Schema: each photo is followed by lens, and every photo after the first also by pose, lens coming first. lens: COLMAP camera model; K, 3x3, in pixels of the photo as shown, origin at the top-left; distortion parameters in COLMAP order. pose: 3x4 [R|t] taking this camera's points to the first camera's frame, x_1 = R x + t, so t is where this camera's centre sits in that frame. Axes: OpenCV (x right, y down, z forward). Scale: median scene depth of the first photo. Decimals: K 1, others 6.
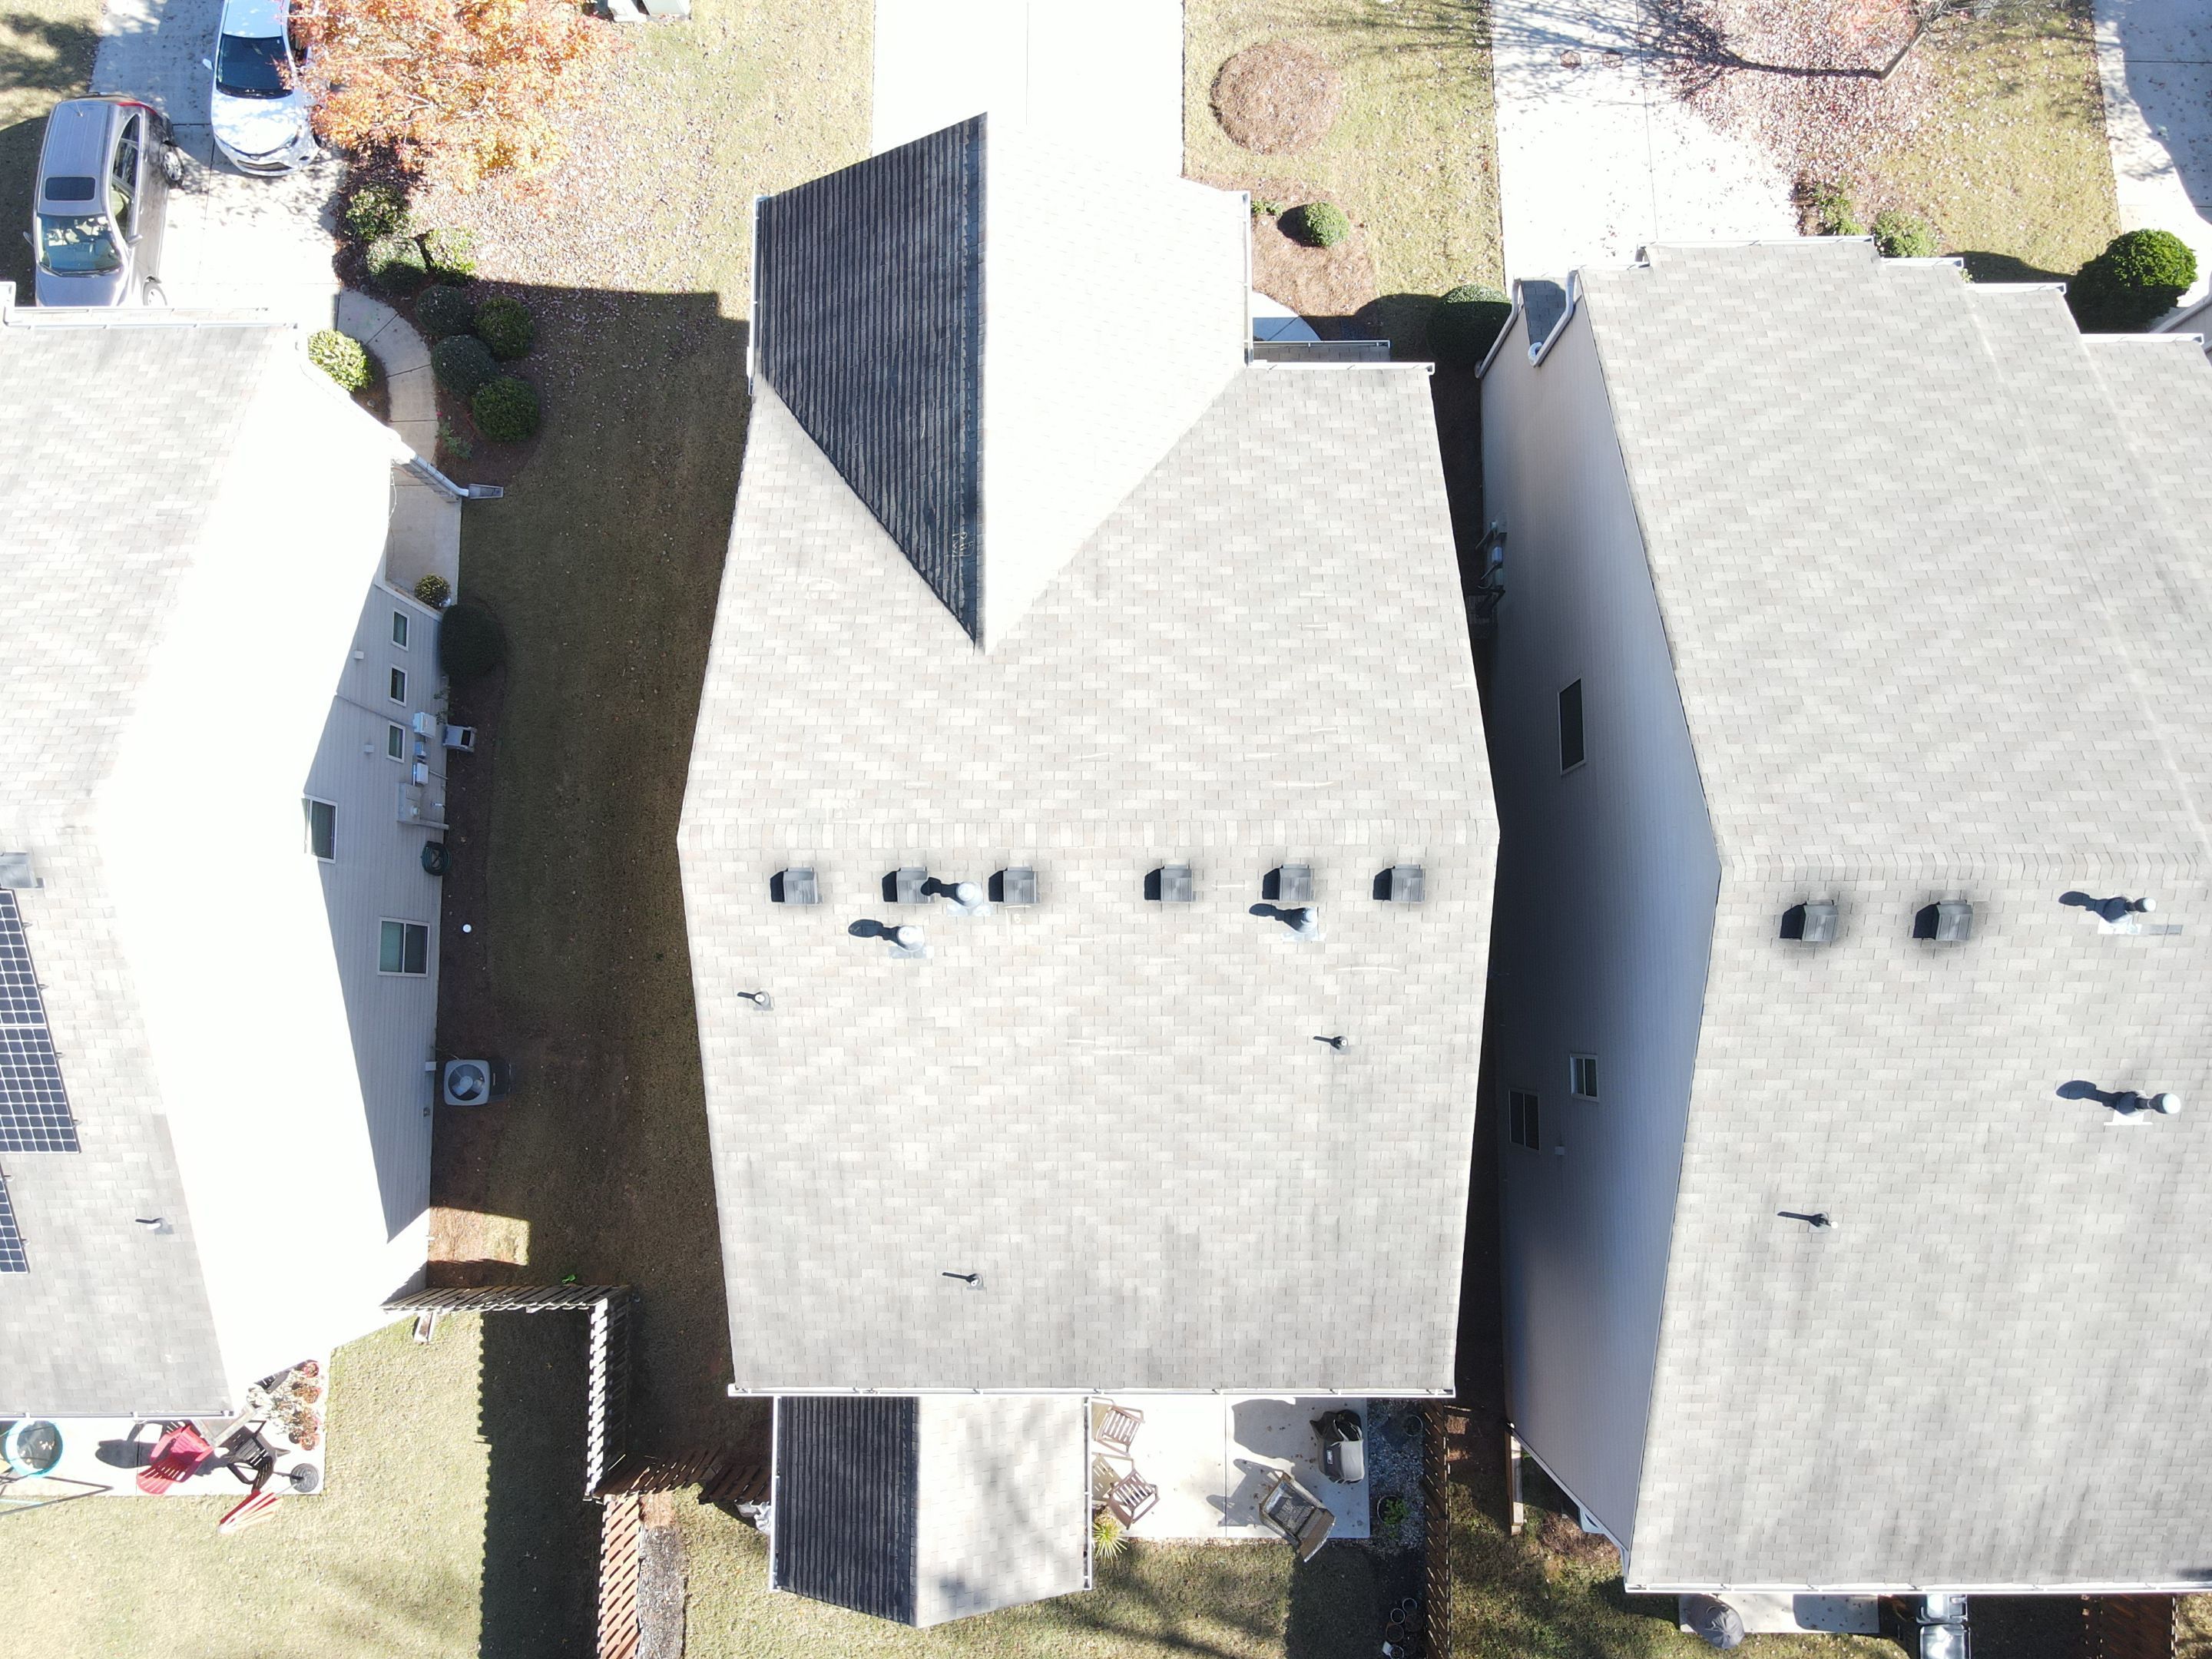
lens RADIAL K [[1620.8, 0, 1097.0], [0, 1620.8, 831.1], [0, 0, 1]] dist [0.008901, 0.010807]
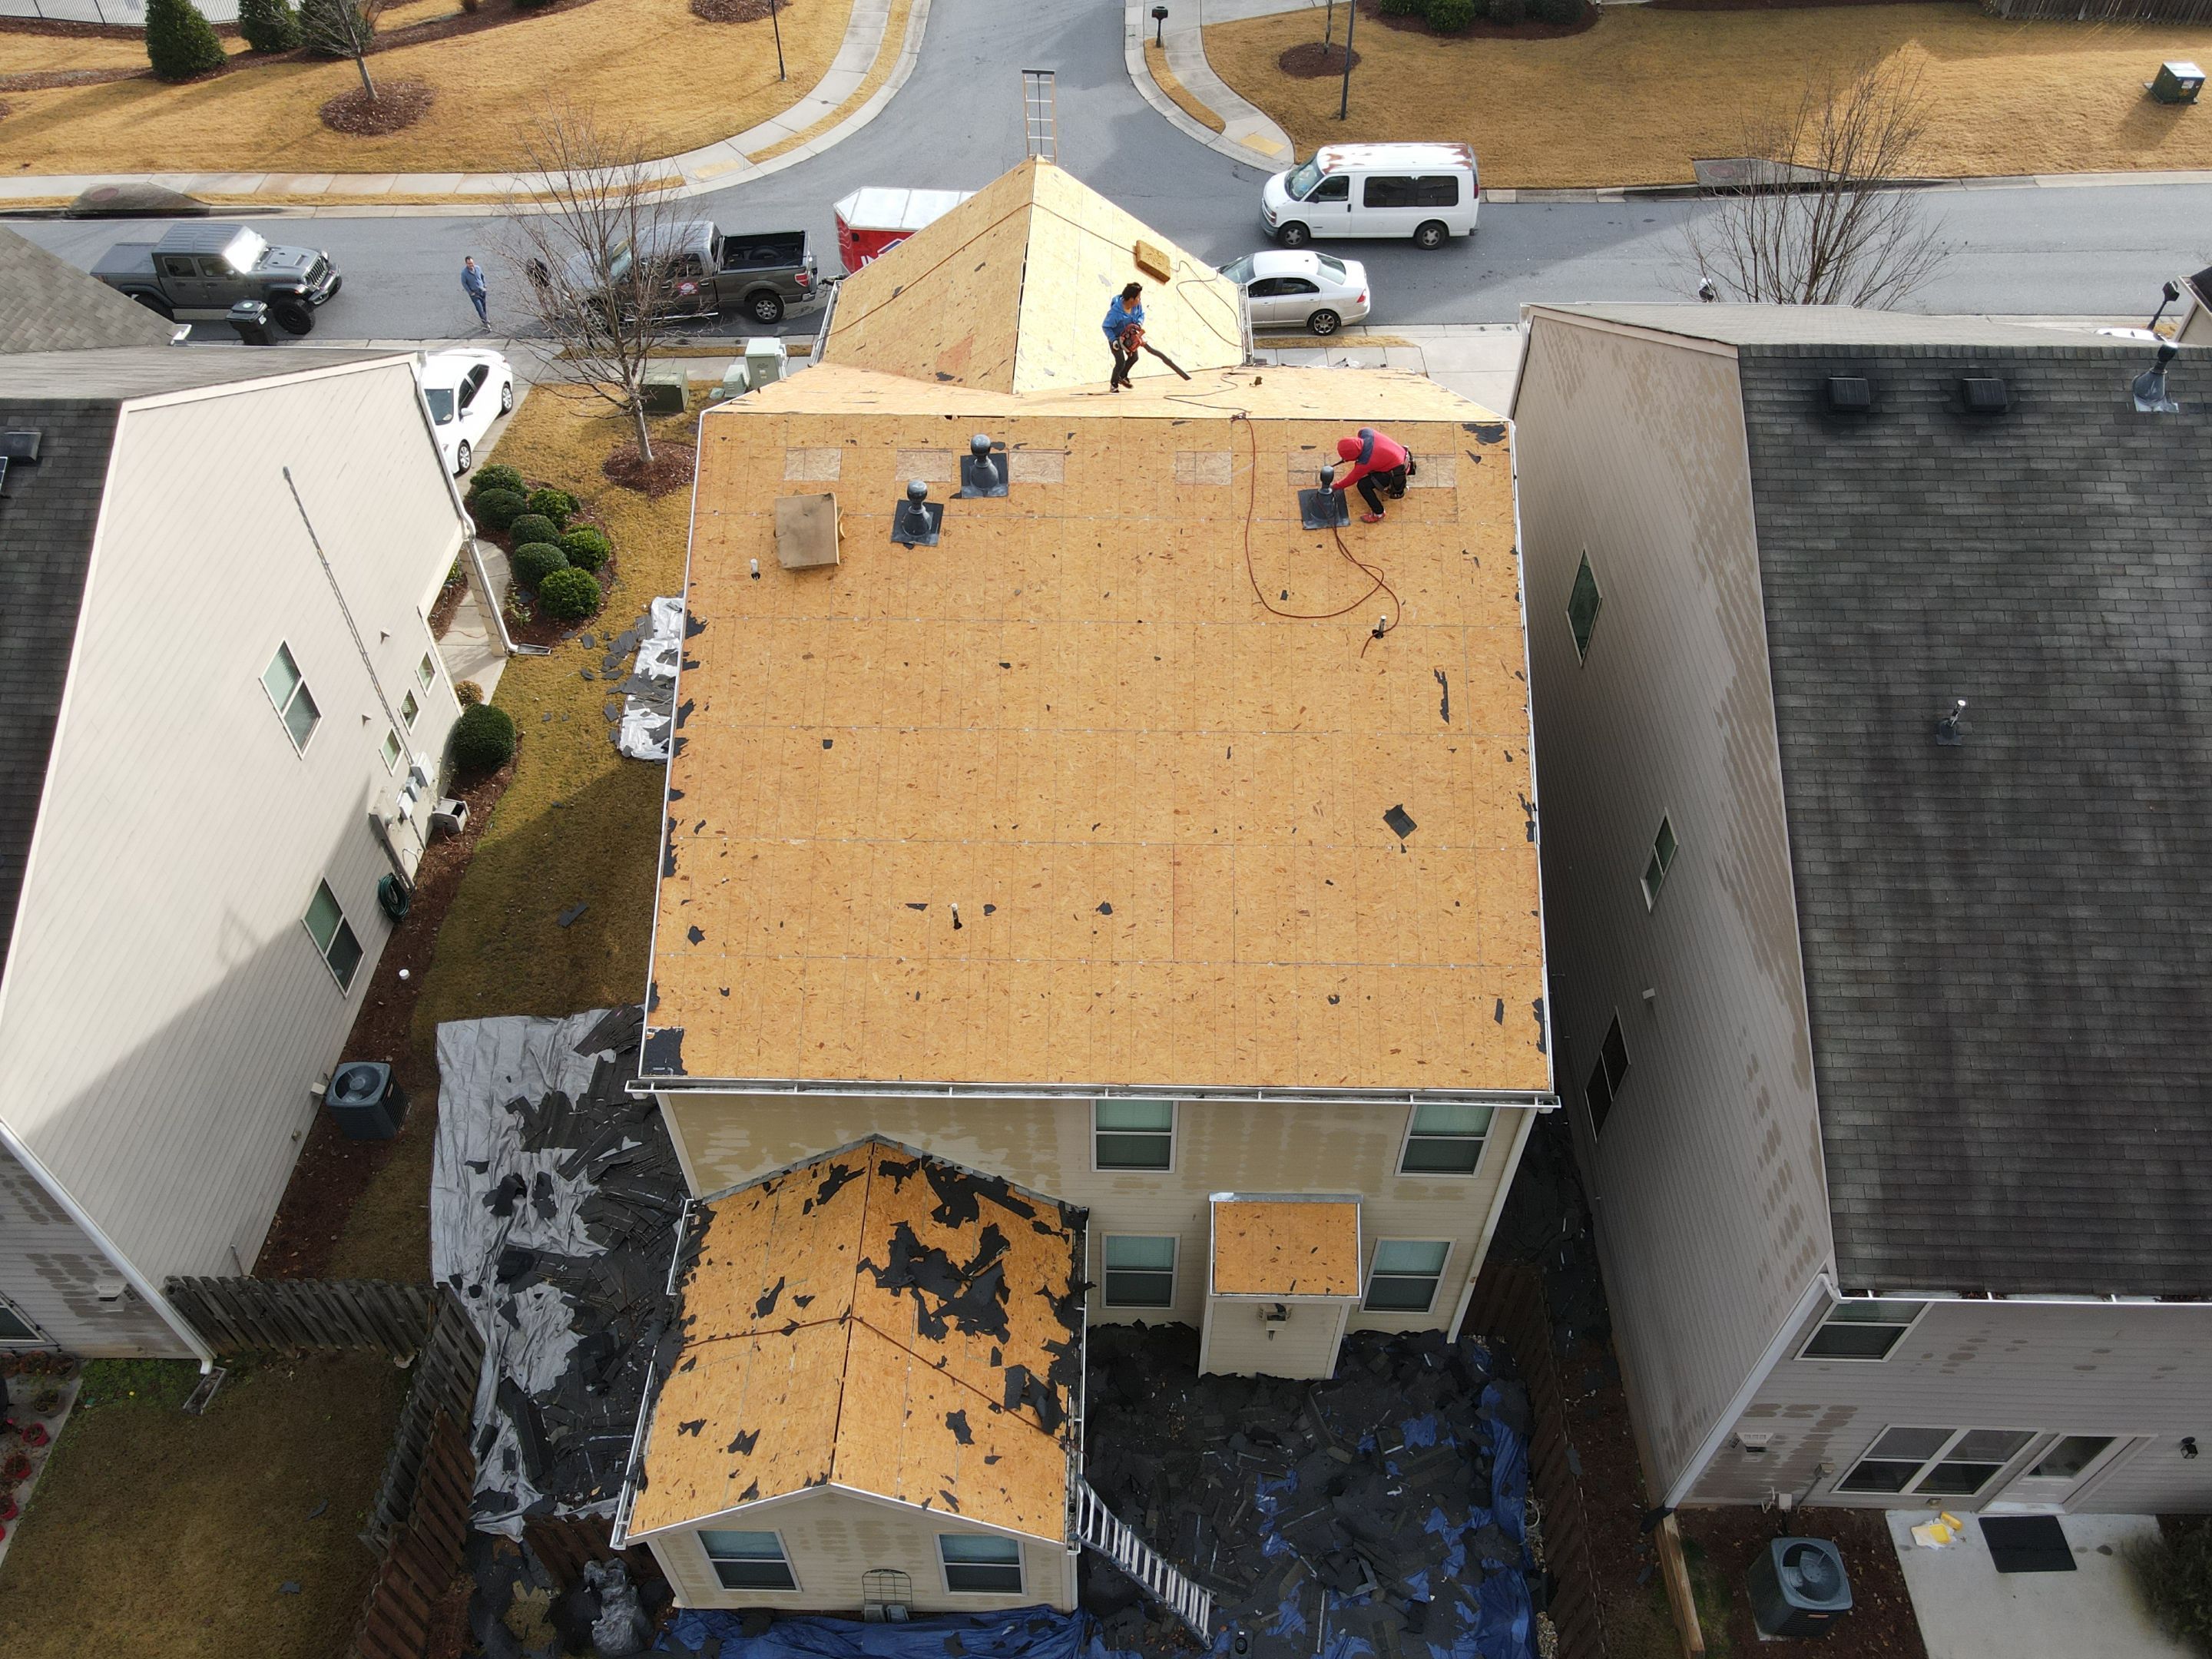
lens RADIAL K [[1620.8, 0, 1101.8], [0, 1620.8, 836.0], [0, 0, 1]] dist [0.008901, 0.010807]
pose [[0.999692, 0.024523, -0.003901, 0.001206], [-0.022009, 0.802348, -0.596451, 0.756884], [-0.011497, 0.596353, 0.802640, 0.324066]]
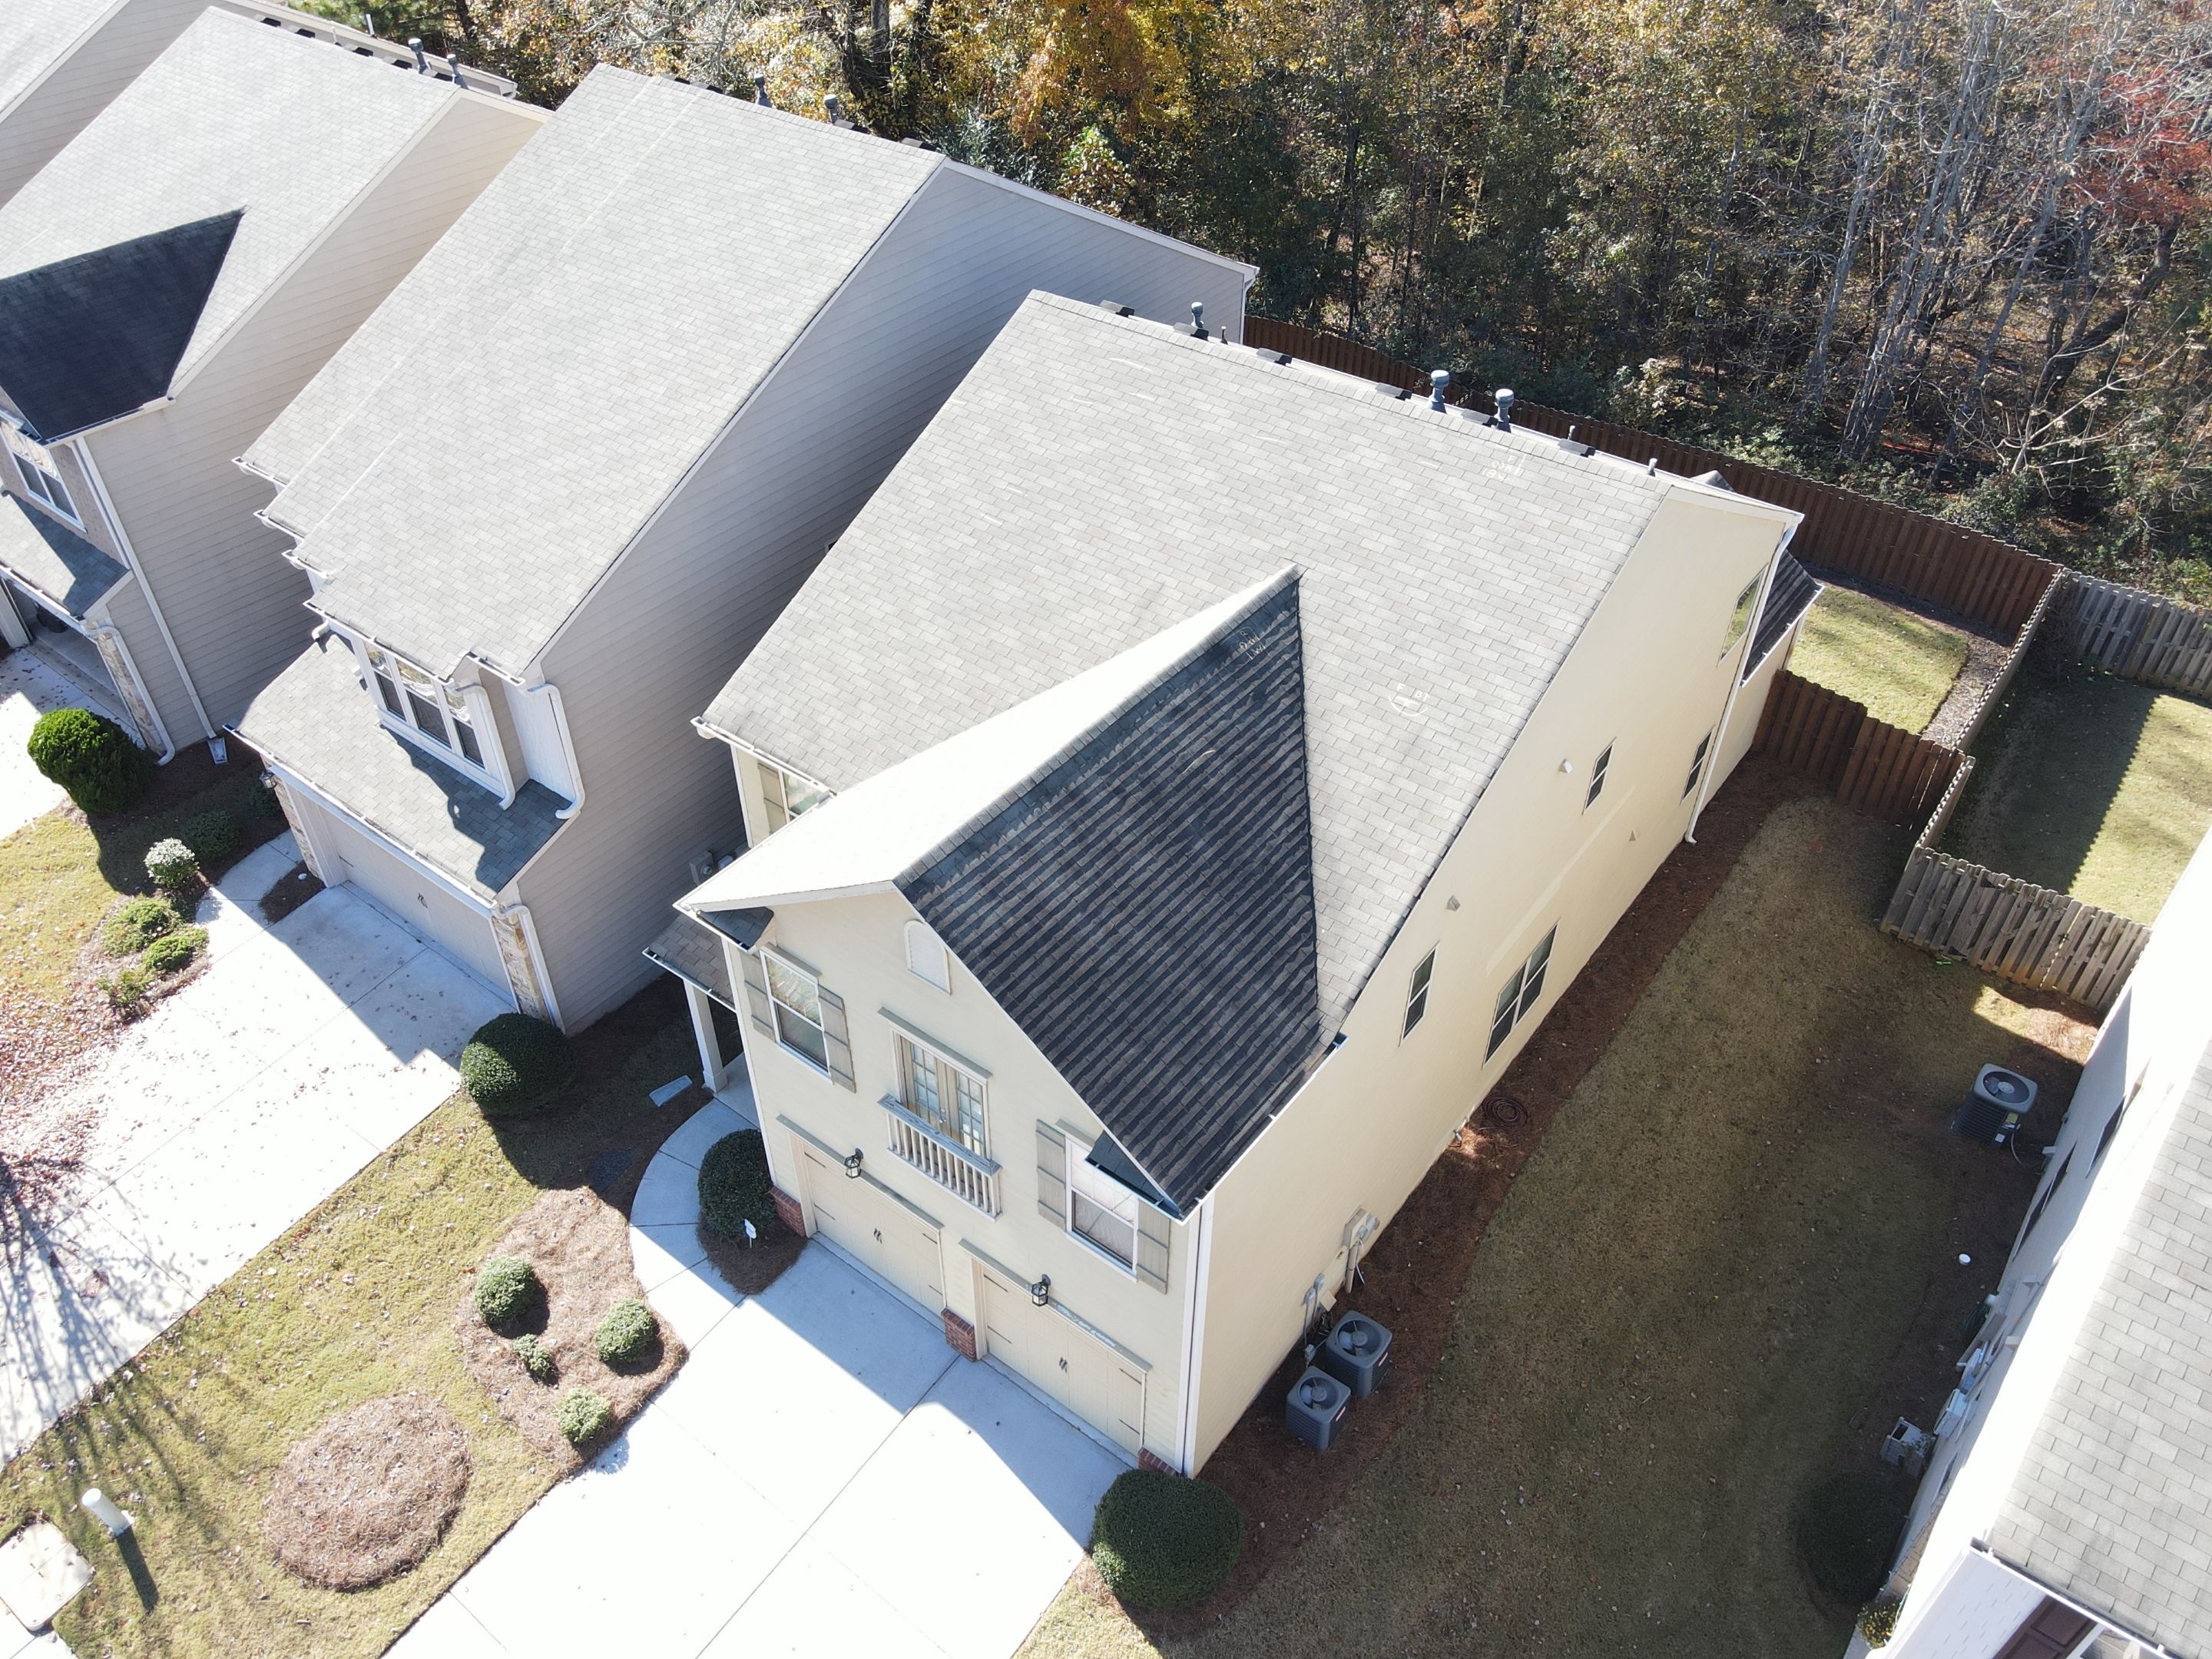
lens RADIAL K [[1620.8, 0, 1095.1], [0, 1620.8, 830.9], [0, 0, 1]] dist [0.008901, 0.010807]
pose [[-0.790101, -0.387991, 0.474556, -0.500402], [0.610162, -0.423694, 0.669467, -0.907756], [-0.058681, 0.818502, 0.571499, 0.583396]]
